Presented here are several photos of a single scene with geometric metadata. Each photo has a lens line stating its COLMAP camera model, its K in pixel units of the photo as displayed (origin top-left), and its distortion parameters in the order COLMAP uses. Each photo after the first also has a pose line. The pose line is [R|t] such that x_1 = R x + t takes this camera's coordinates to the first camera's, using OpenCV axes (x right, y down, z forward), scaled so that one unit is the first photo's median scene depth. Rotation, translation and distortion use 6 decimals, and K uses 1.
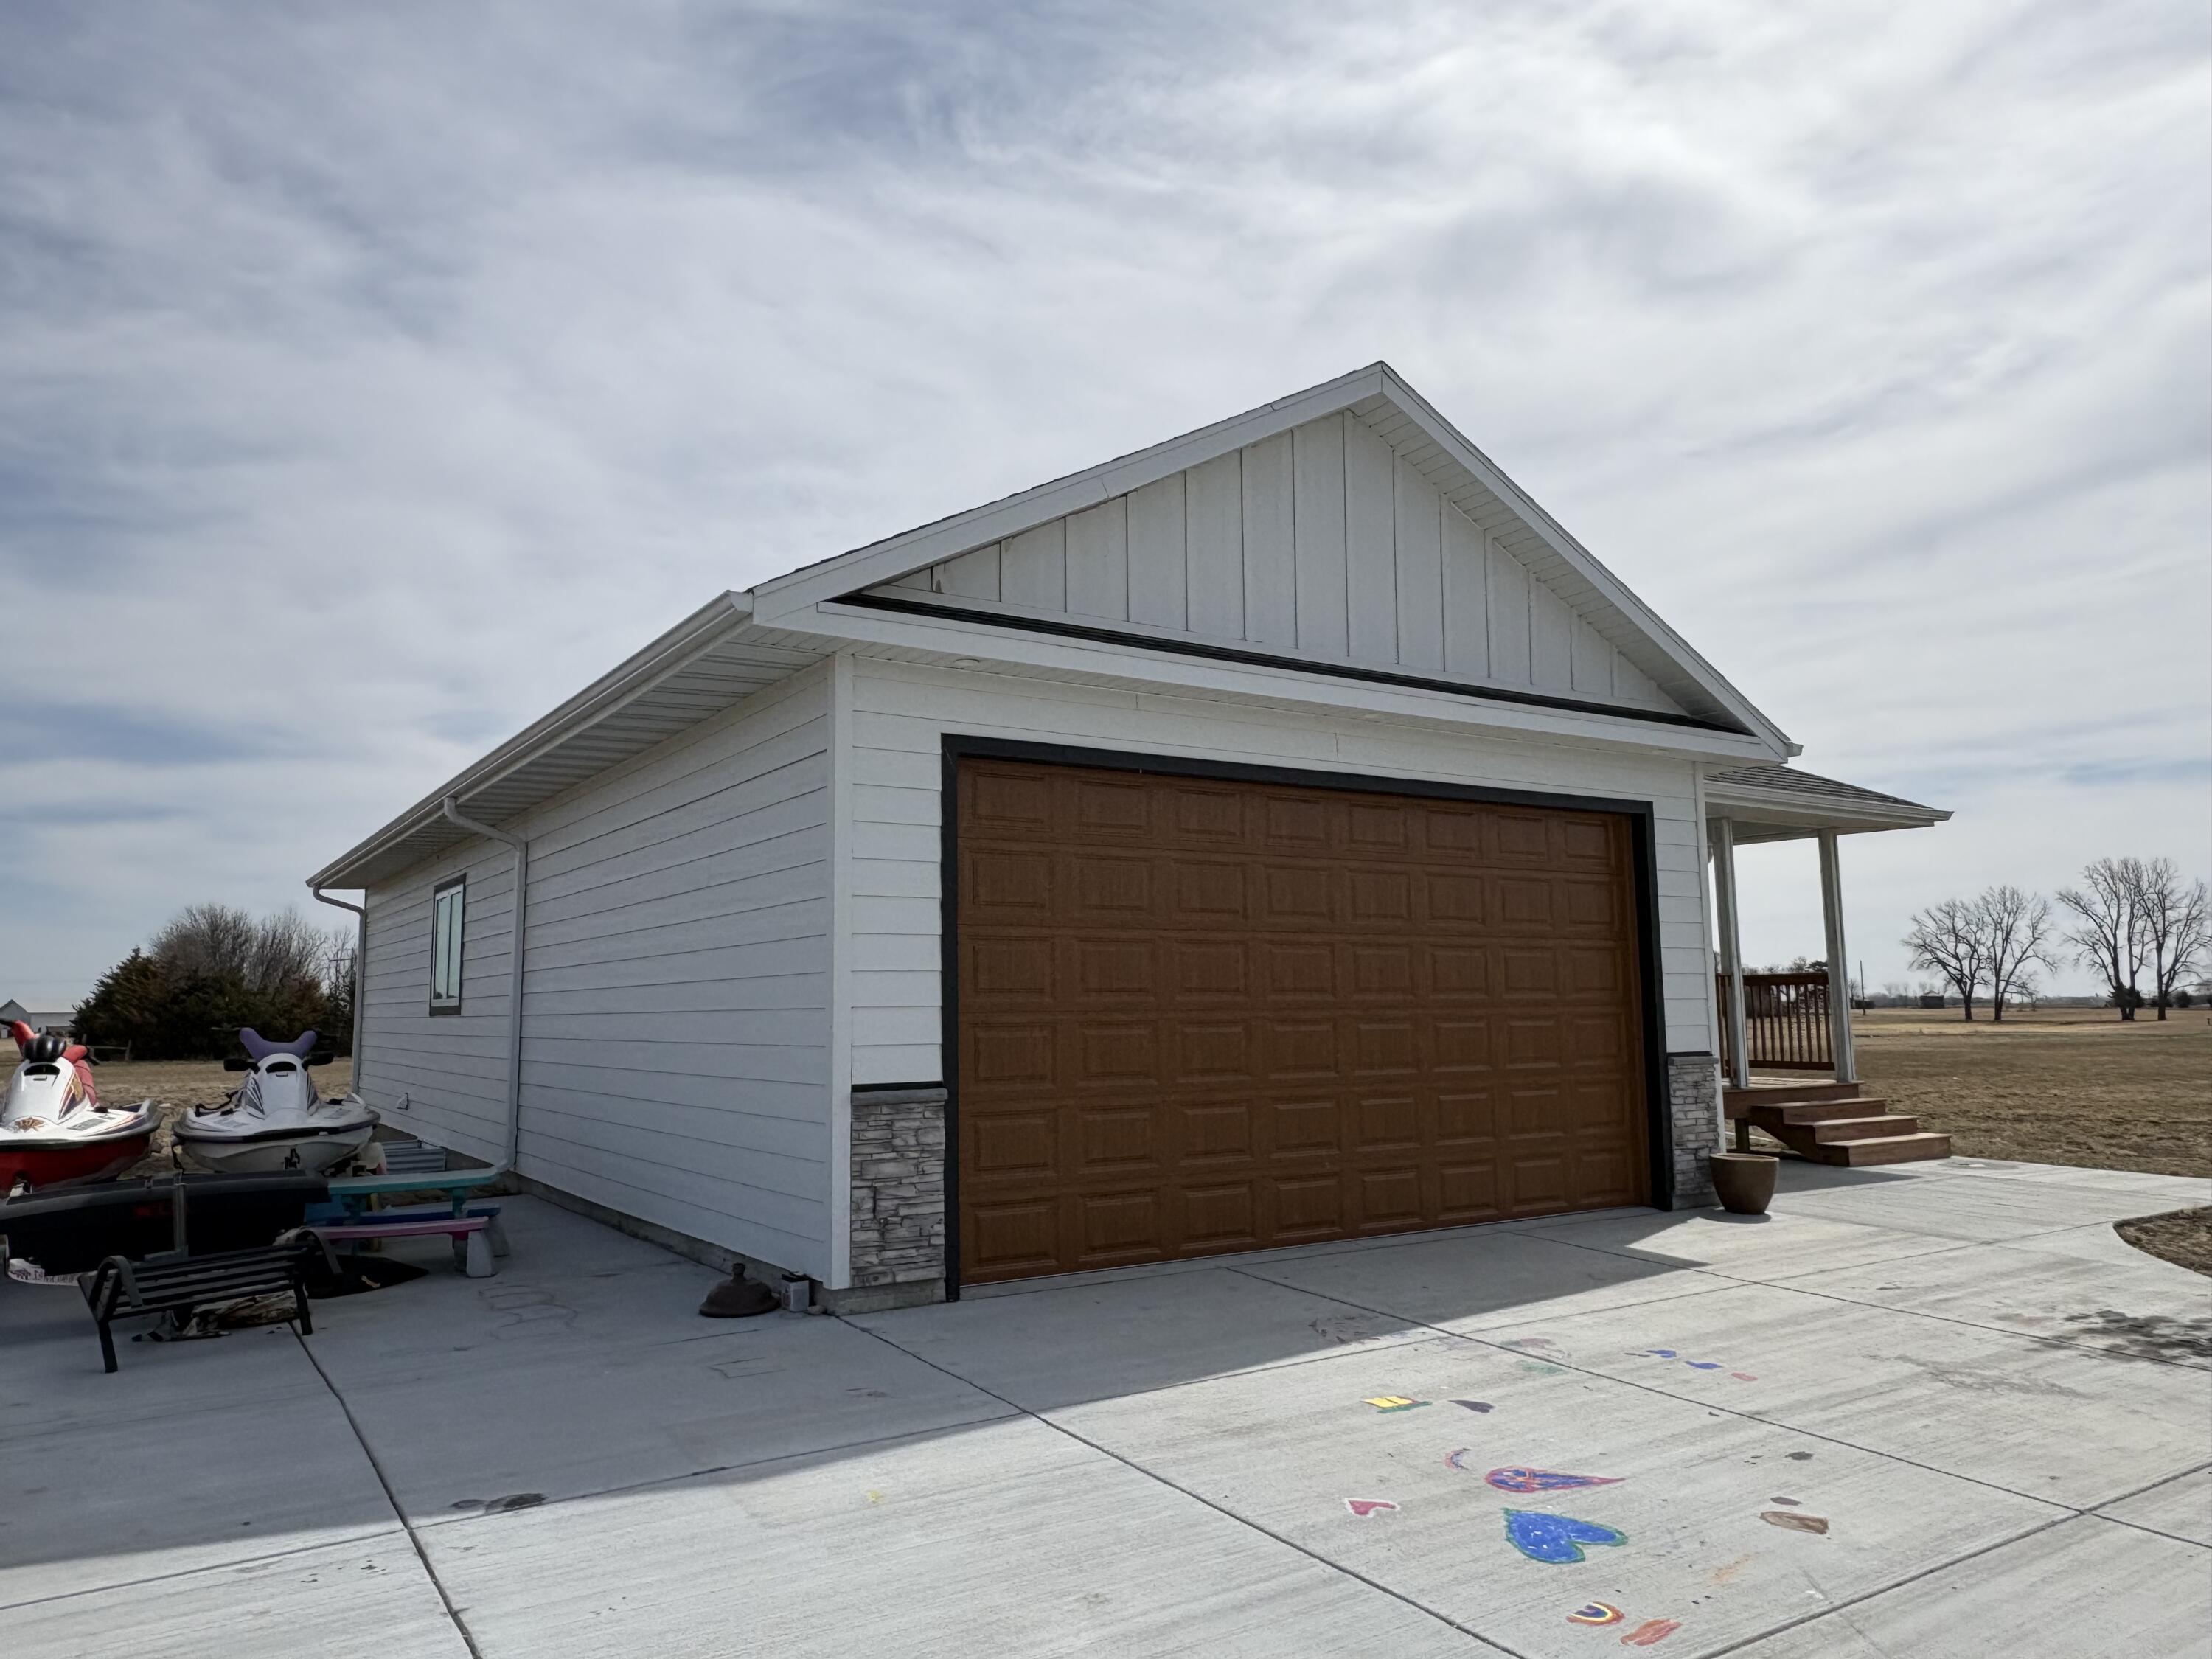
lens RADIAL K [[1528.2, 0, 1109.1], [0, 1528.2, 735.5], [0, 0, 1]] dist [0.029342, 0.000295]
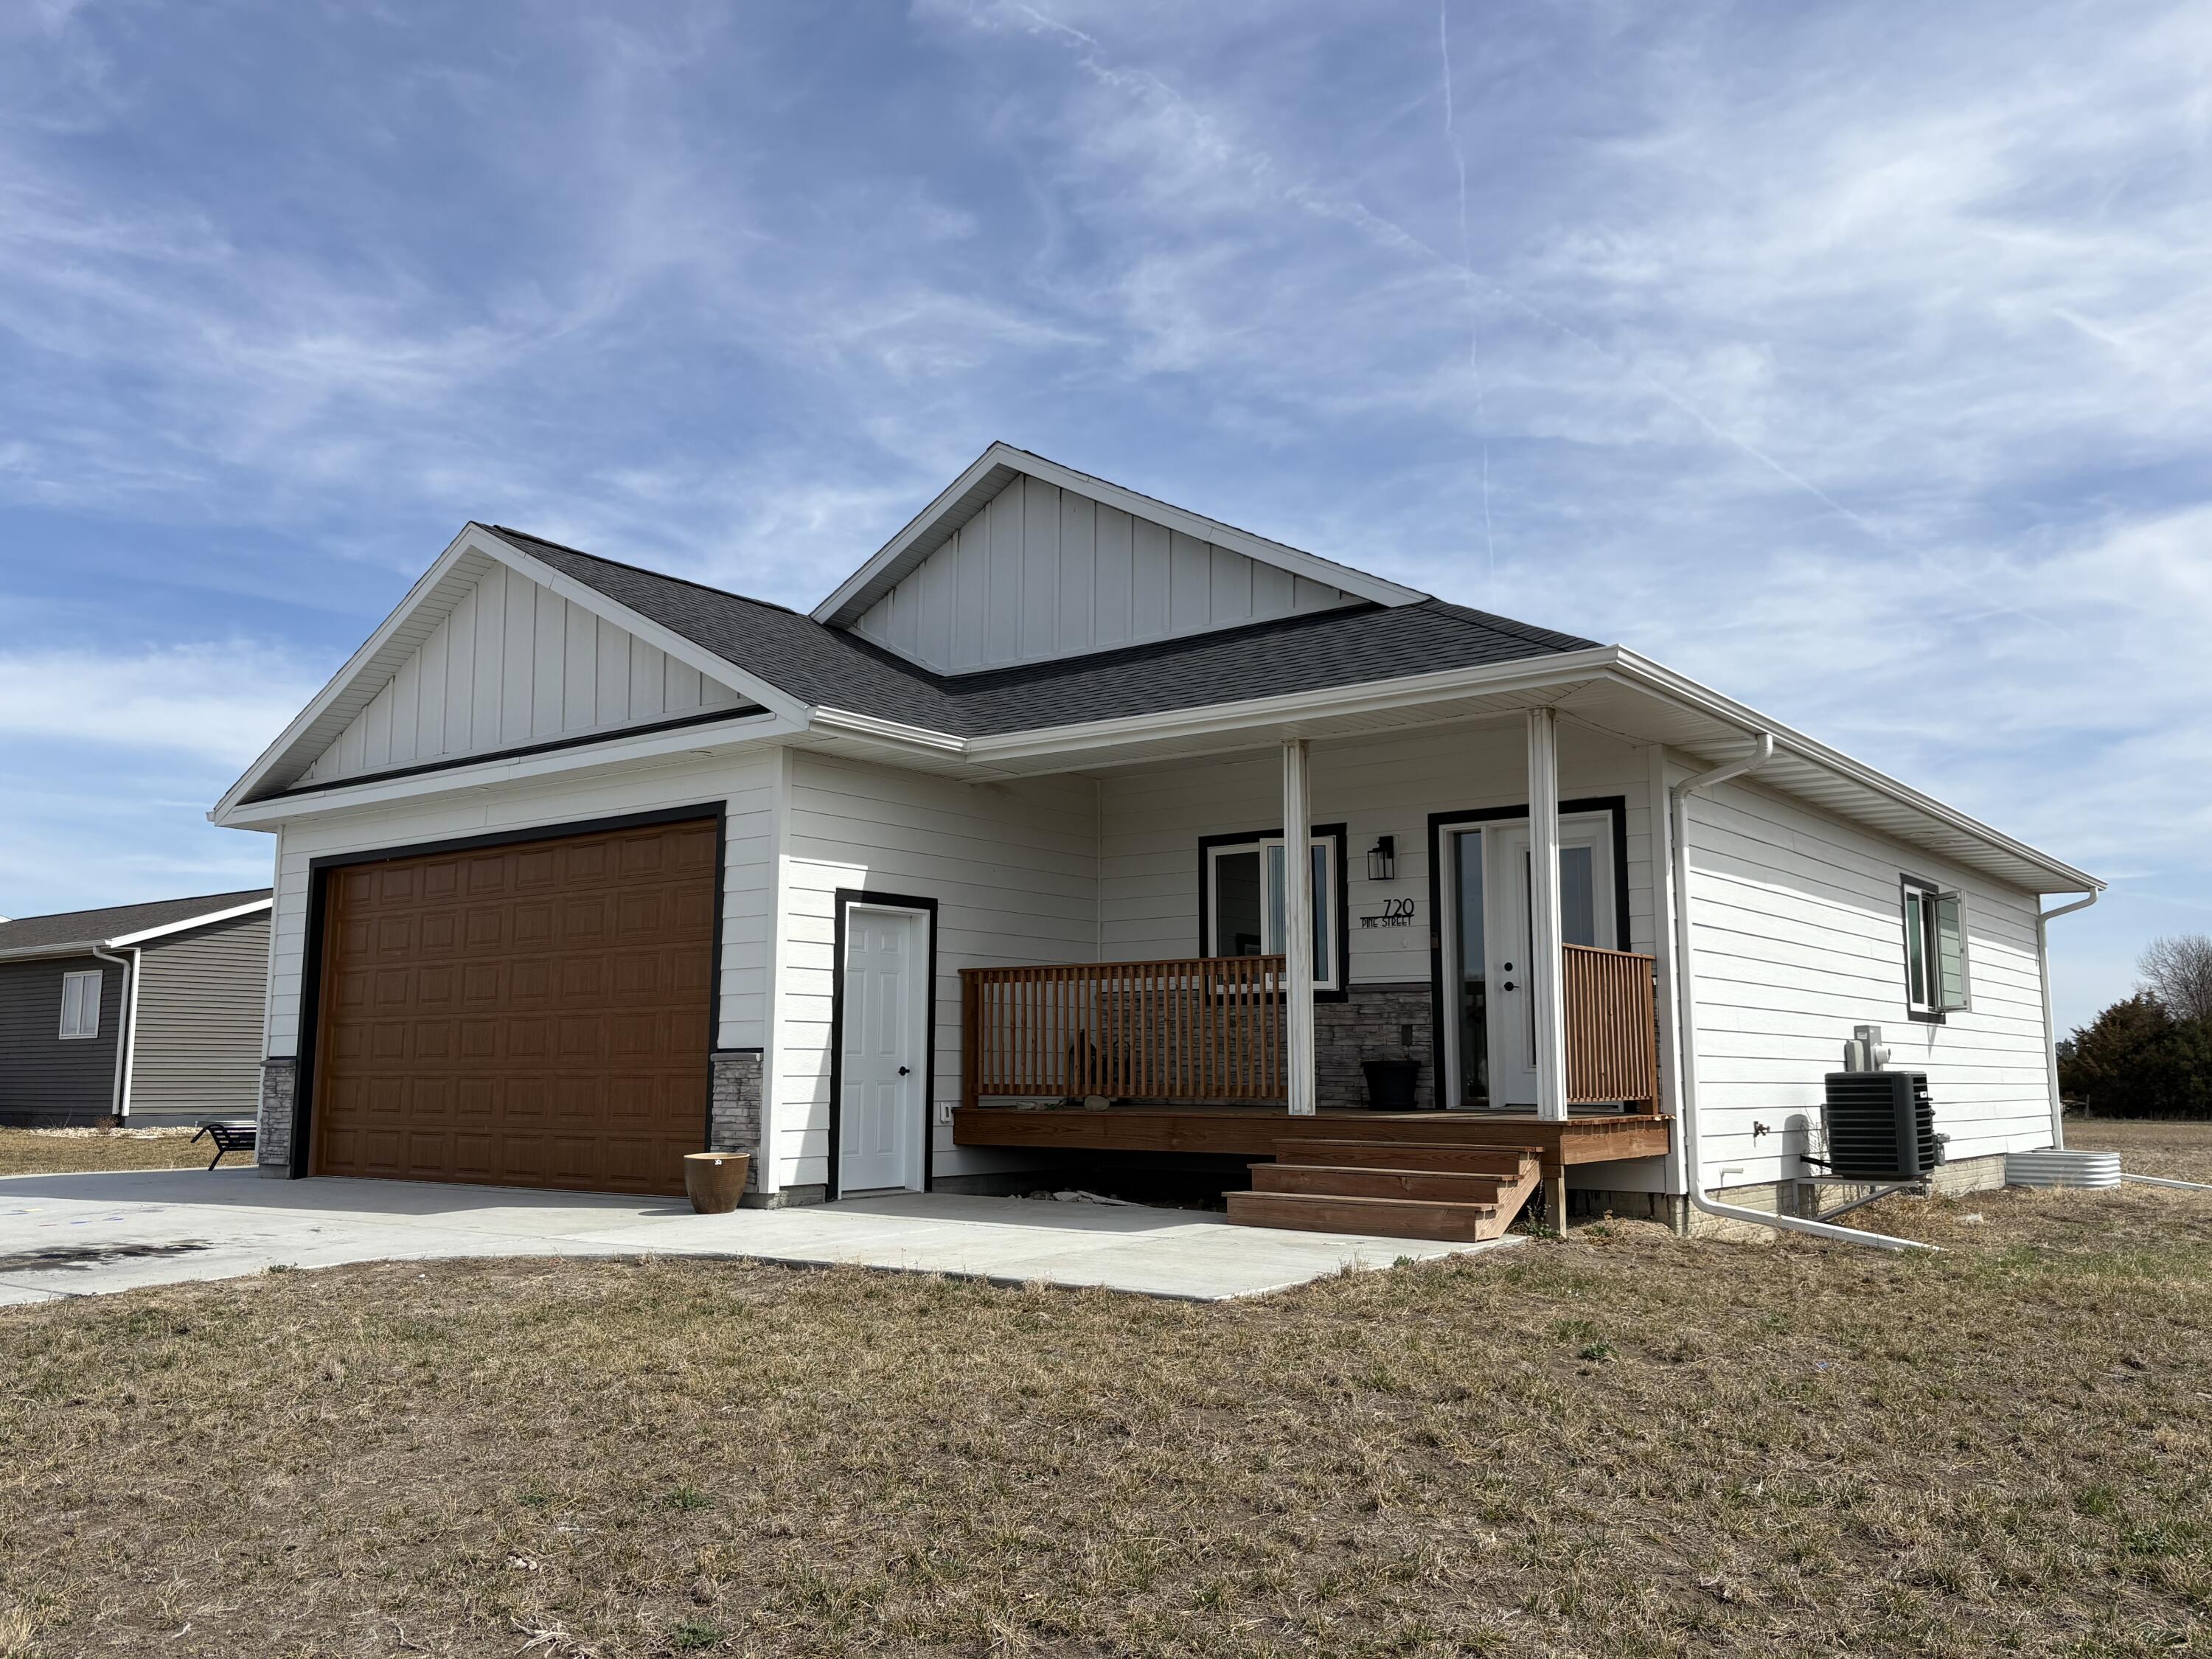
lens RADIAL K [[1825.1, 0, 1065.4], [0, 1825.1, 821.7], [0, 0, 1]] dist [0.041029, -0.015844]
pose [[0.320284, -0.120164, -0.939669, 2.184986], [0.160357, 0.984485, -0.071238, 0.251577], [0.933651, -0.127866, 0.334584, 1.150486]]
